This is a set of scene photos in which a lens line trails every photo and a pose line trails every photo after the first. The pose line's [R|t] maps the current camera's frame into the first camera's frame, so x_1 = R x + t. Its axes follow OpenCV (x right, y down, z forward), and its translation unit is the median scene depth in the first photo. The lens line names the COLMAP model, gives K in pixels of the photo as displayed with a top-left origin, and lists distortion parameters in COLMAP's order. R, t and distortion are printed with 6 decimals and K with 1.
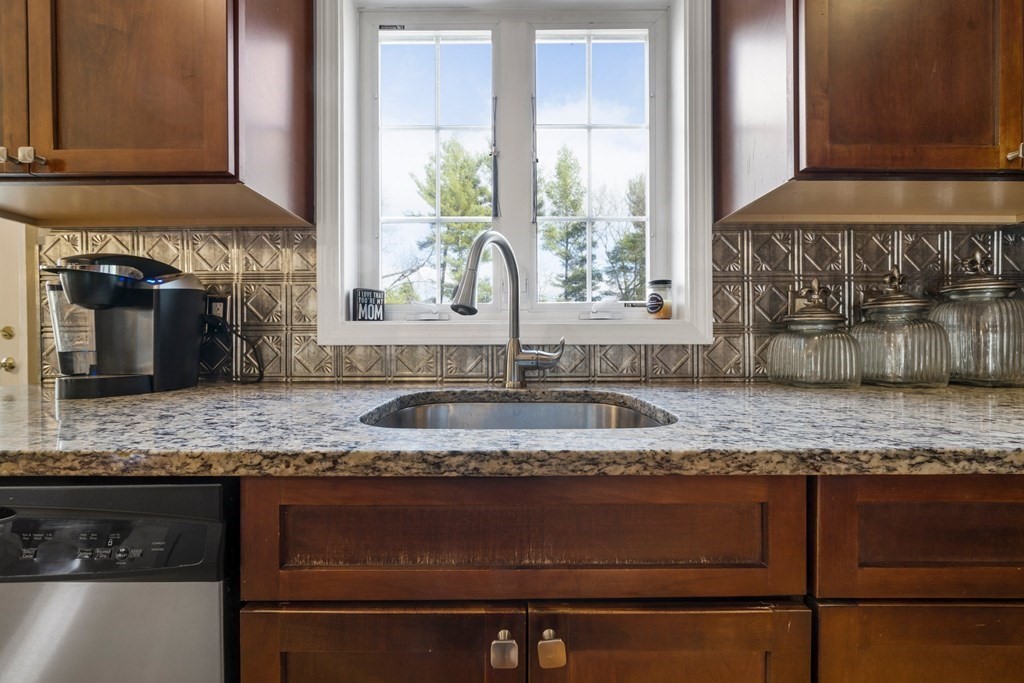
lens RADIAL K [[356.2, 0, 509.5], [0, 356.2, 344.1], [0, 0, 1]] dist [-0.007042, 0.000027]
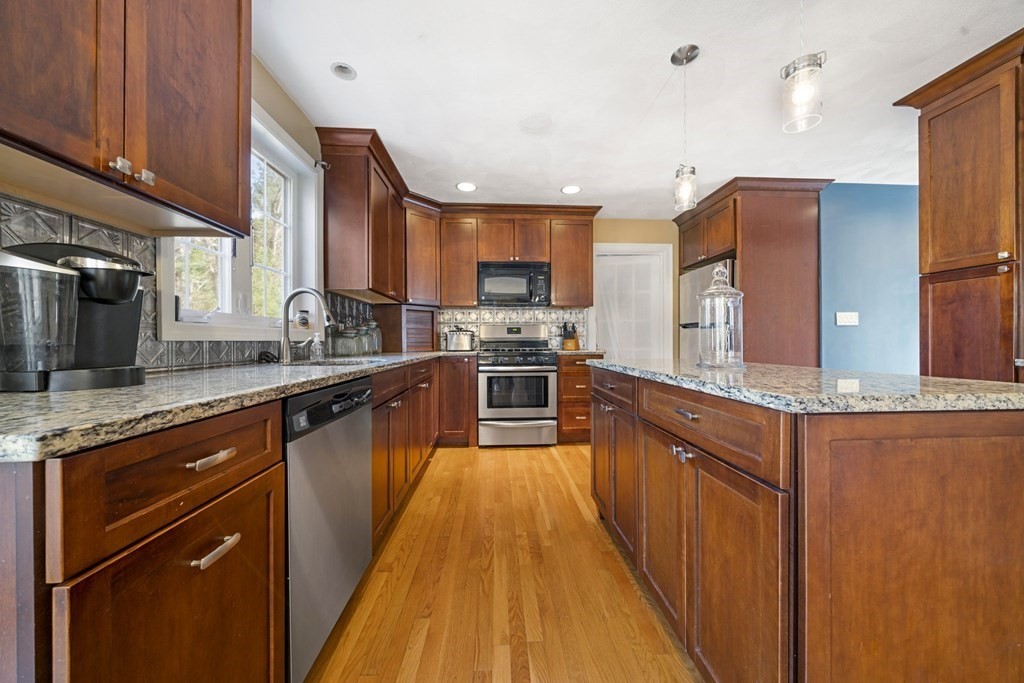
lens RADIAL K [[348.9, 0, 512.0], [0, 348.9, 341.5], [0, 0, 1]] dist [-0.001199, -0.000015]
pose [[-0.047938, 0.002607, 0.998847, -1.735019], [0.017684, 0.999842, -0.001761, 0.028308], [-0.998694, 0.017580, -0.047976, -0.111940]]
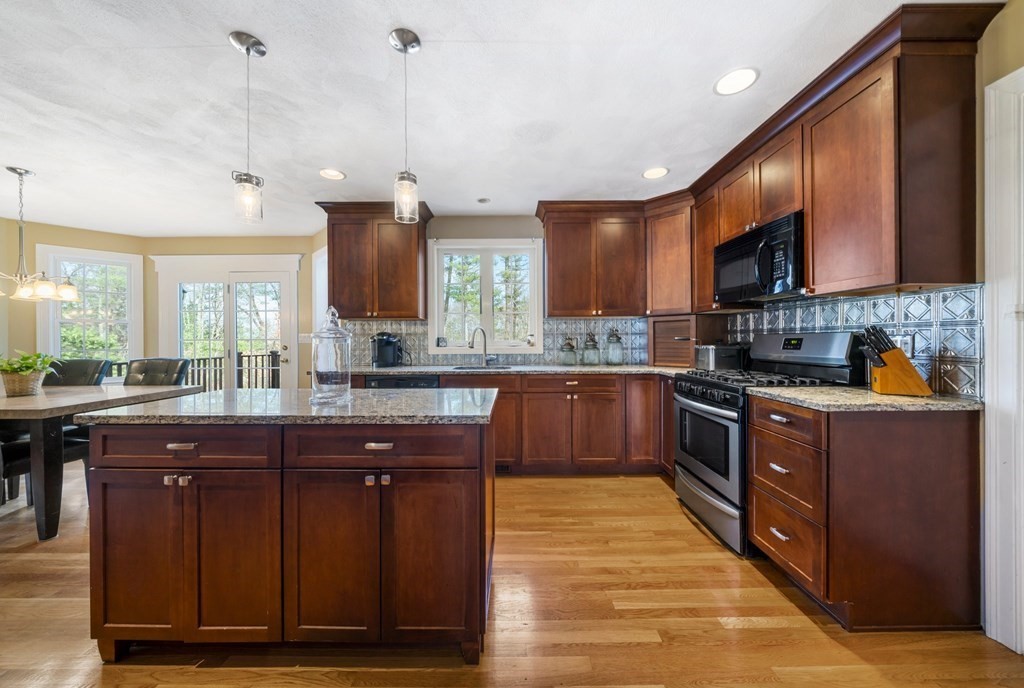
lens RADIAL K [[362.7, 0, 515.5], [0, 362.7, 339.7], [0, 0, 1]] dist [-0.008819, 0.000012]
pose [[0.999999, -0.001322, 0.000485, 0.296509], [0.001328, 0.999913, -0.013089, -0.090354], [-0.000468, 0.013089, 0.999914, -2.479495]]
